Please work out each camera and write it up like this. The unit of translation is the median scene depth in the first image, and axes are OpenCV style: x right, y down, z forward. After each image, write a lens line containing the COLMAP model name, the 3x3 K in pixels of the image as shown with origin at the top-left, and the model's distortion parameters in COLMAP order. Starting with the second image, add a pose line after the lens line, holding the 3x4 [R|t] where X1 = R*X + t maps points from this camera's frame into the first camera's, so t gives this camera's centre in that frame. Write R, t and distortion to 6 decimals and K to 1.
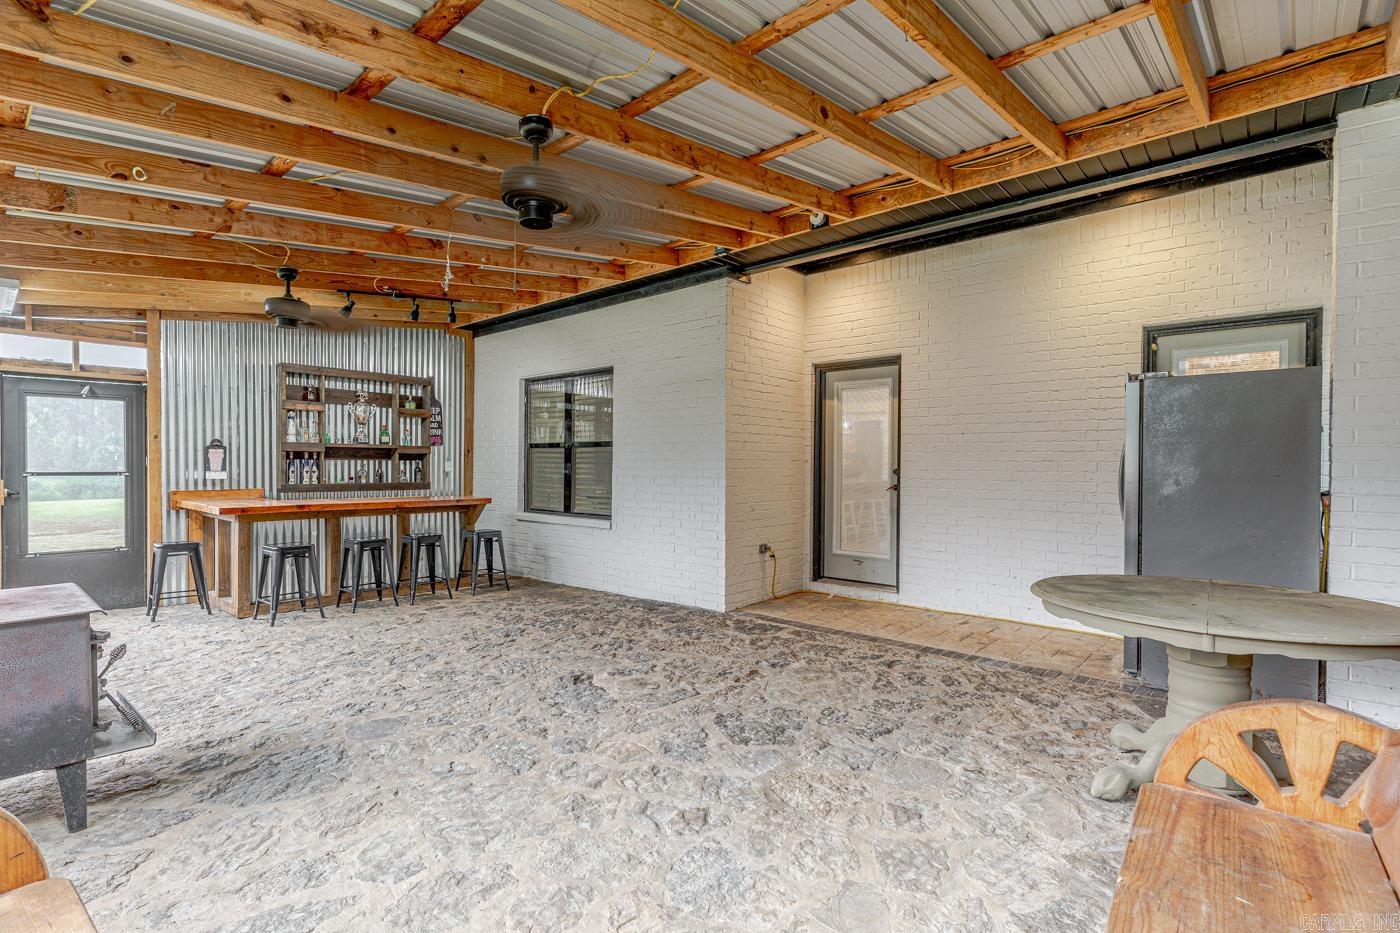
lens RADIAL K [[666.3, 0, 696.3], [0, 666.3, 466.3], [0, 0, 1]] dist [-0.004477, 0.001507]
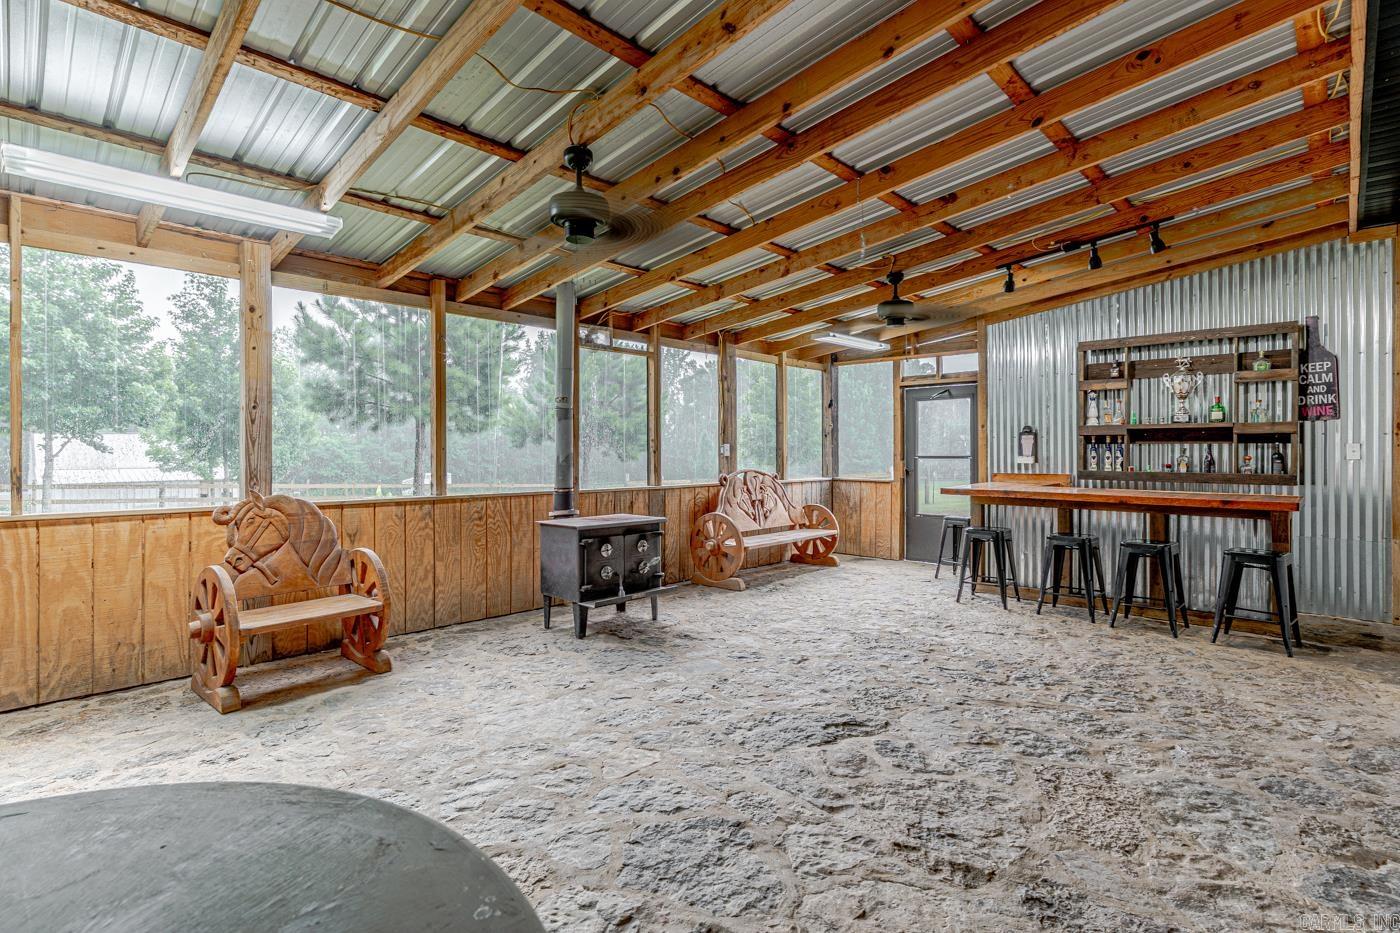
lens RADIAL K [[666.3, 0, 688.1], [0, 666.3, 449.1], [0, 0, 1]] dist [-0.004477, 0.001507]
pose [[-0.039612, -0.003011, -0.999211, 0.363702], [0.000492, 0.999995, -0.003033, -0.000880], [0.999215, -0.000611, -0.039610, 0.501675]]
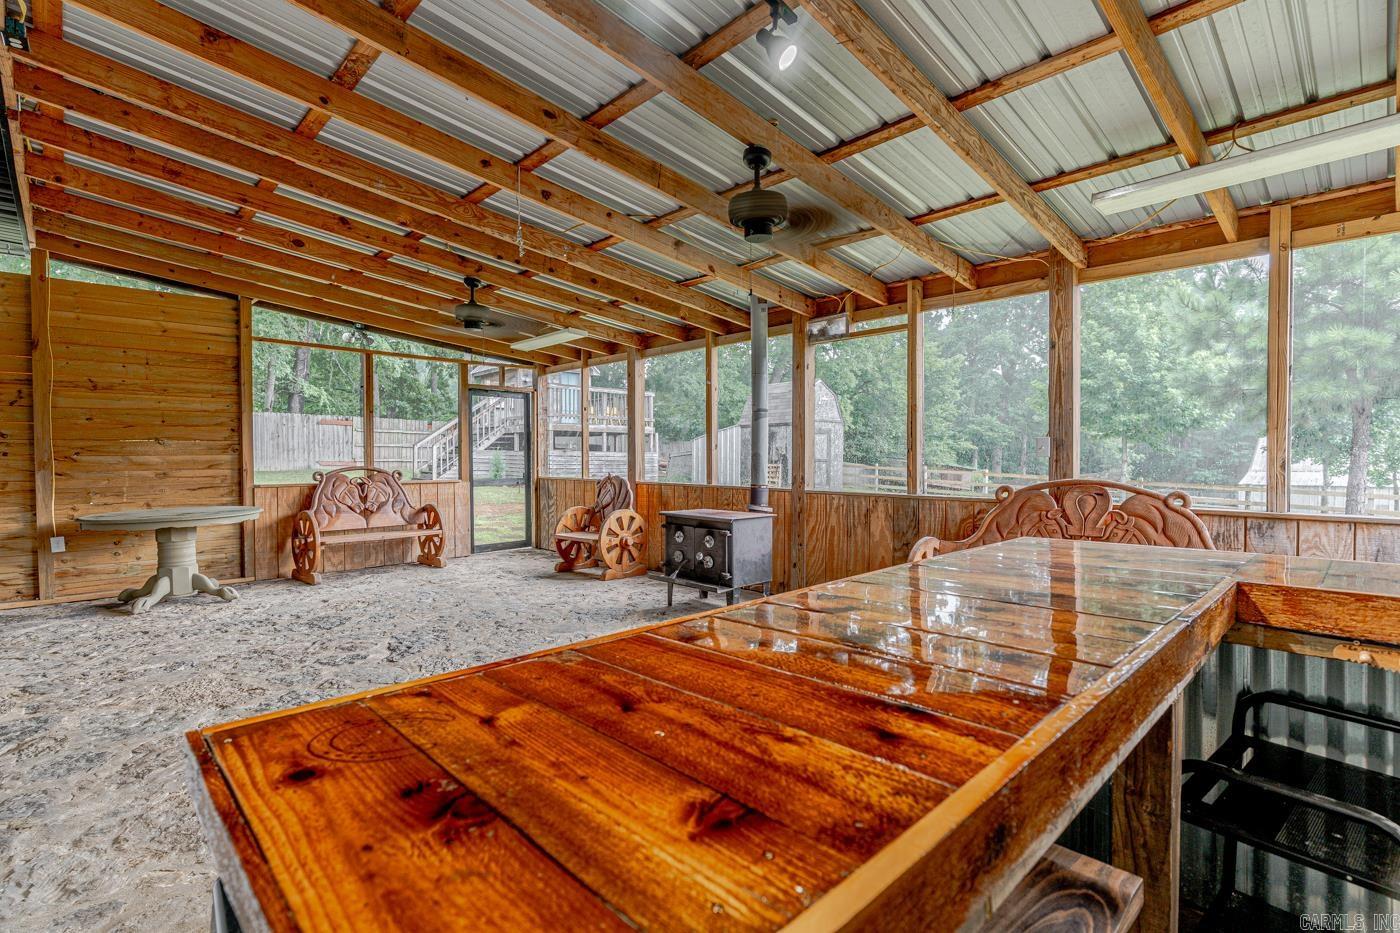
lens RADIAL K [[666.3, 0, 699.8], [0, 666.3, 468.7], [0, 0, 1]] dist [-0.004477, 0.001507]
pose [[-0.997439, -0.000915, 0.071512, -0.429365], [0.000741, 0.999732, 0.023131, 0.002775], [-0.071514, 0.023124, -0.997171, 1.198037]]
